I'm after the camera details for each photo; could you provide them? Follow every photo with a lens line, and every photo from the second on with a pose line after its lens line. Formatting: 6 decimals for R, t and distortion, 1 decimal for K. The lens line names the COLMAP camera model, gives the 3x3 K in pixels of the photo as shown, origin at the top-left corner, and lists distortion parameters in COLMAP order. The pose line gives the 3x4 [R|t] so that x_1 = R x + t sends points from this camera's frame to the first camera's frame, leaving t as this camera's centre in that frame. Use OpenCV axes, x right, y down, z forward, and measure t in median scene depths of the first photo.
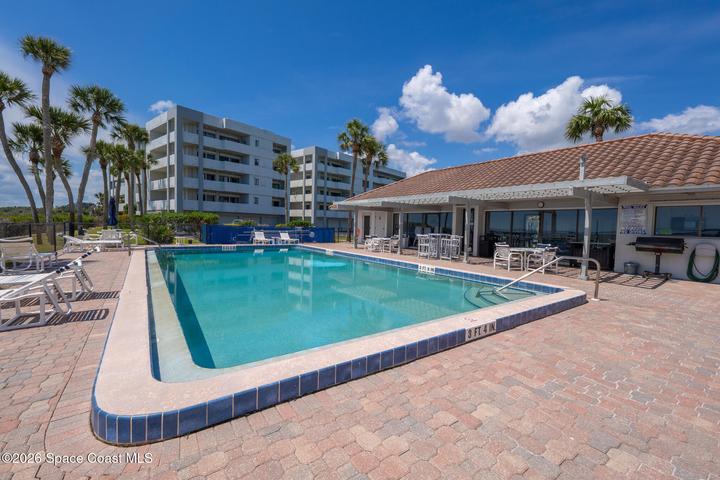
lens RADIAL K [[300.4, 0, 359.4], [0, 300.4, 236.2], [0, 0, 1]] dist [0.002068, -0.000016]
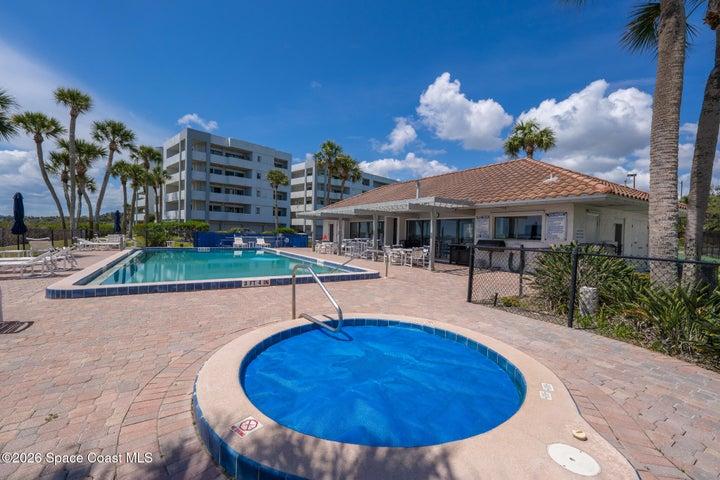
lens RADIAL K [[301.8, 0, 360.0], [0, 301.8, 240.0], [0, 0, 1]] dist [0.008358, 0.000054]
pose [[0.997677, 0.003386, -0.068043, 0.121920], [-0.004496, 0.999859, -0.016160, 0.006714], [0.067979, 0.016428, 0.997552, -0.092876]]
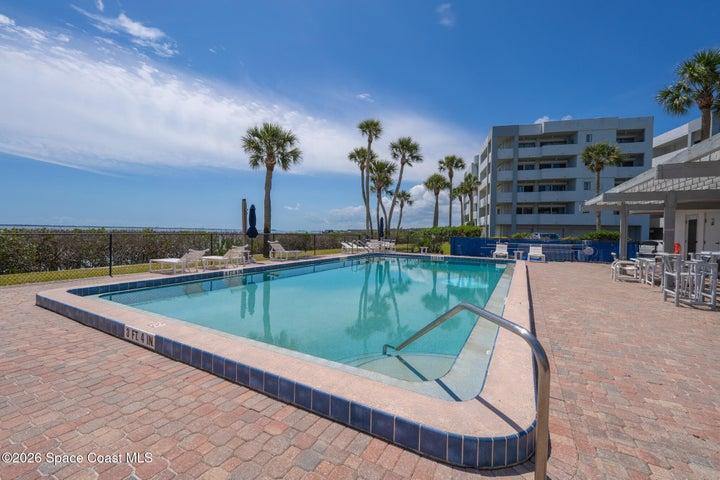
lens RADIAL K [[301.8, 0, 360.0], [0, 301.8, 240.0], [0, 0, 1]] dist [0.008358, 0.000054]
pose [[0.428346, 0.004799, -0.903602, 0.153908], [-0.039823, 0.999115, -0.013572, 0.000399], [0.902737, 0.041798, 0.428158, 0.120581]]
